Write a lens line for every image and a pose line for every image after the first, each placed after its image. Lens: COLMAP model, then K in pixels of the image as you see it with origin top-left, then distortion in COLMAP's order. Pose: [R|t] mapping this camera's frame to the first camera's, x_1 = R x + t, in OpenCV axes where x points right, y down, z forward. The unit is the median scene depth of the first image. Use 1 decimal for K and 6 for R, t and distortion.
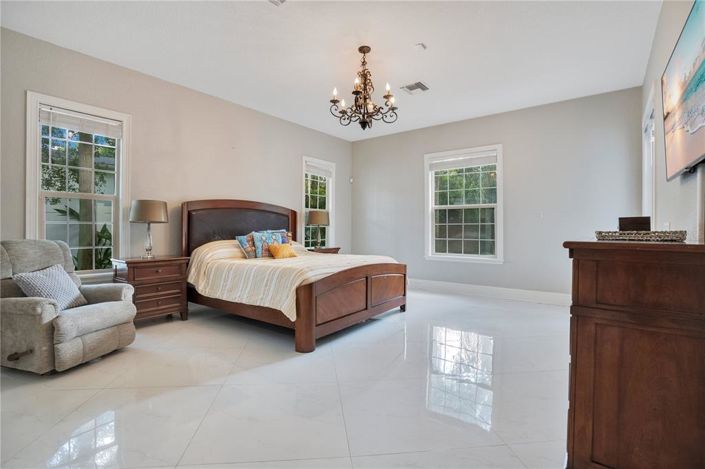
lens RADIAL K [[339.9, 0, 351.6], [0, 339.9, 223.7], [0, 0, 1]] dist [-0.000409, 0.000046]
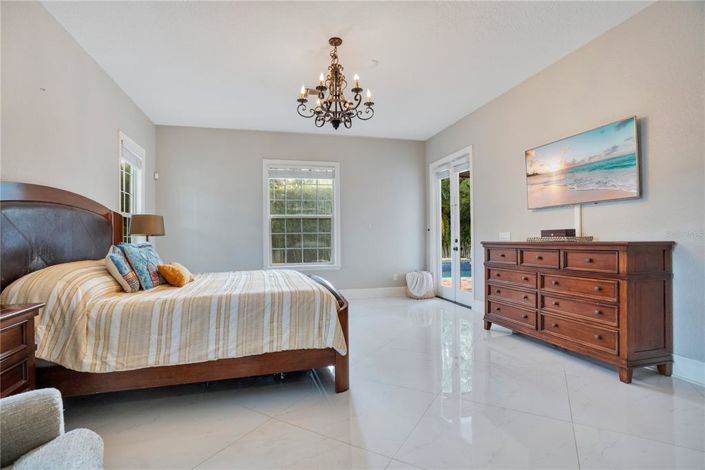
lens RADIAL K [[342.2, 0, 348.8], [0, 342.2, 233.7], [0, 0, 1]] dist [-0.020146, 0.000130]
pose [[0.626448, -0.002671, 0.779459, -0.518270], [0.001009, 0.999996, 0.002615, -0.001282], [-0.779463, -0.000852, 0.626448, 0.320873]]
